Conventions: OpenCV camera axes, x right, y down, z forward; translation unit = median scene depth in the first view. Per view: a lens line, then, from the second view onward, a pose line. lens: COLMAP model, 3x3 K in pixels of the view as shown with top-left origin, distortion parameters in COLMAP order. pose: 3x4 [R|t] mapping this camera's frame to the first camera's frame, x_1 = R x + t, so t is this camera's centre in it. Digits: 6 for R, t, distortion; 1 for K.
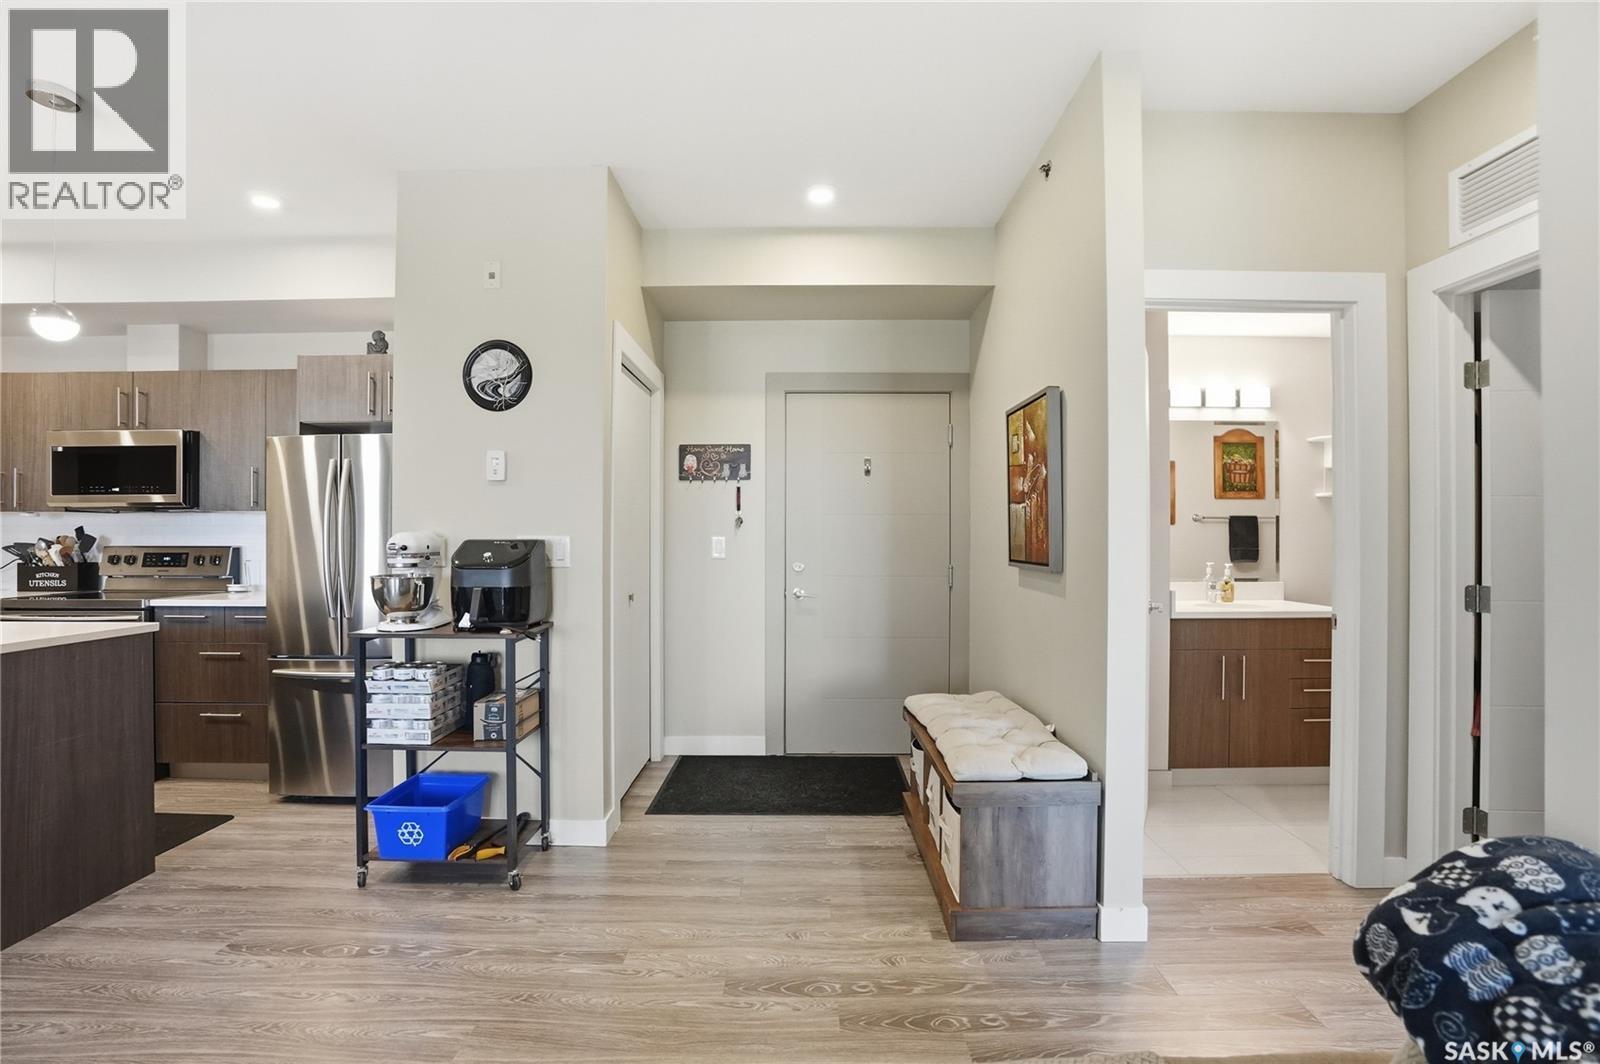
lens RADIAL K [[757.2, 0, 800.0], [0, 757.2, 532.0], [0, 0, 1]] dist [-0.059492, 0.023344]
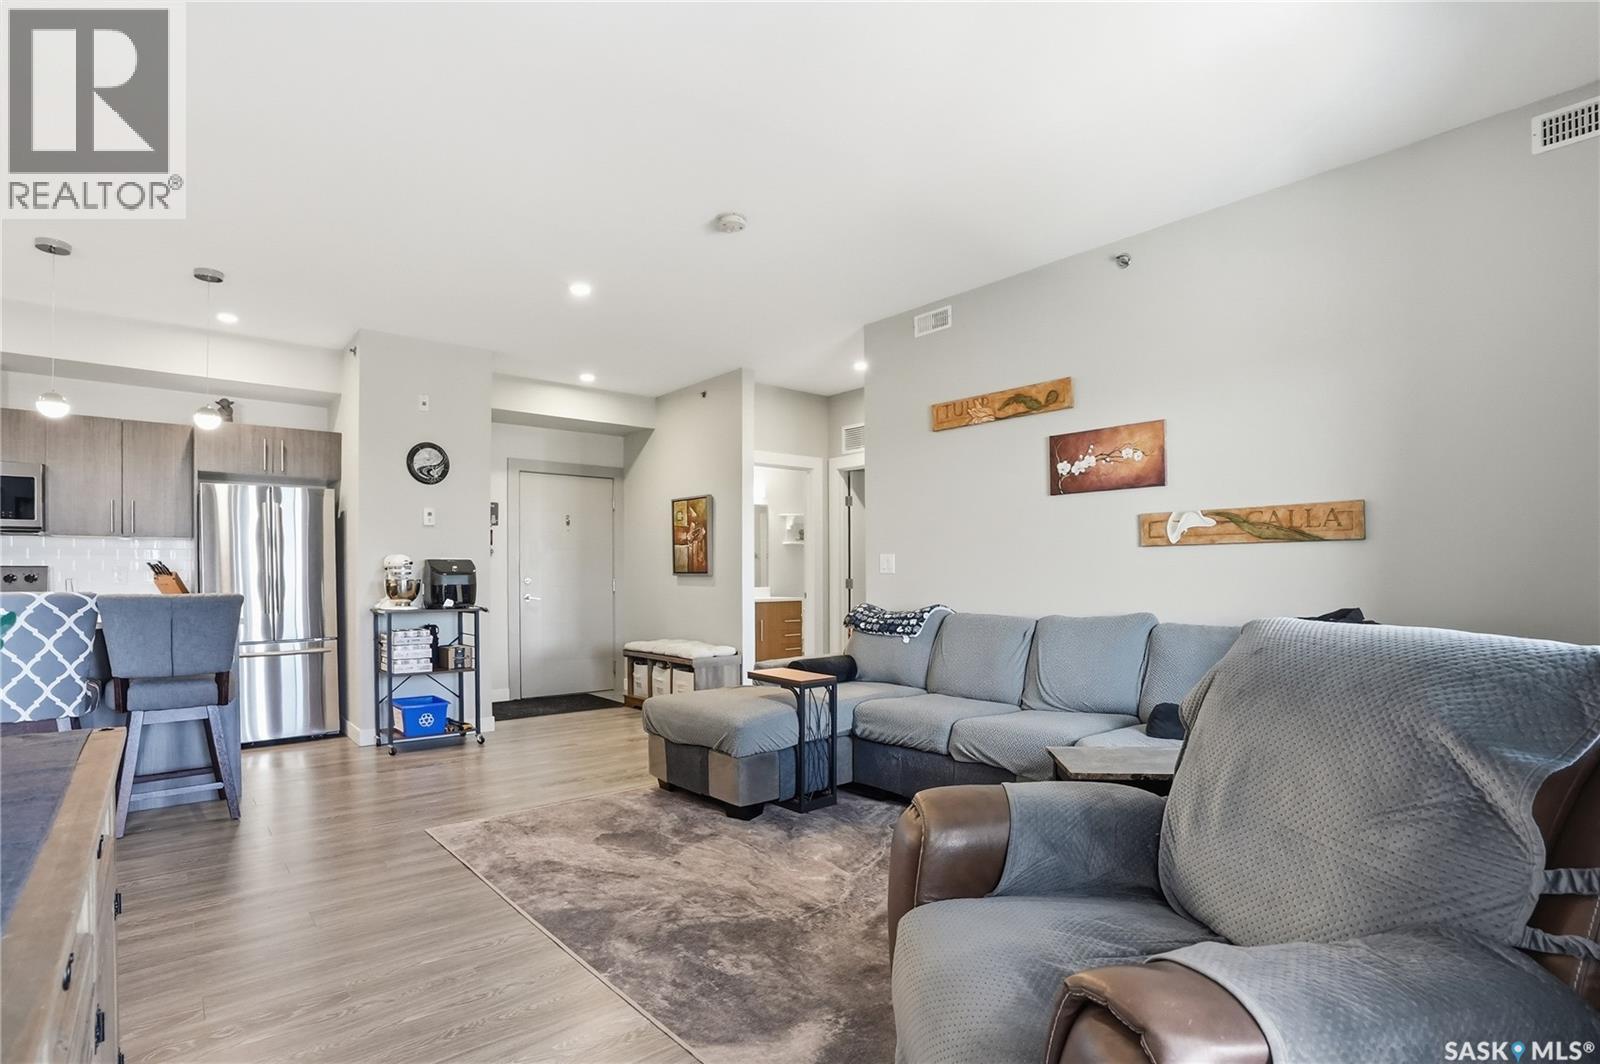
lens RADIAL K [[795.5, 0, 792.3], [0, 795.5, 580.1], [0, 0, 1]] dist [-0.064982, 0.029332]
pose [[0.757995, -0.005292, 0.652239, -0.942020], [-0.002389, 0.999938, 0.010890, 0.035329], [-0.652256, -0.009813, 0.757935, -0.896220]]
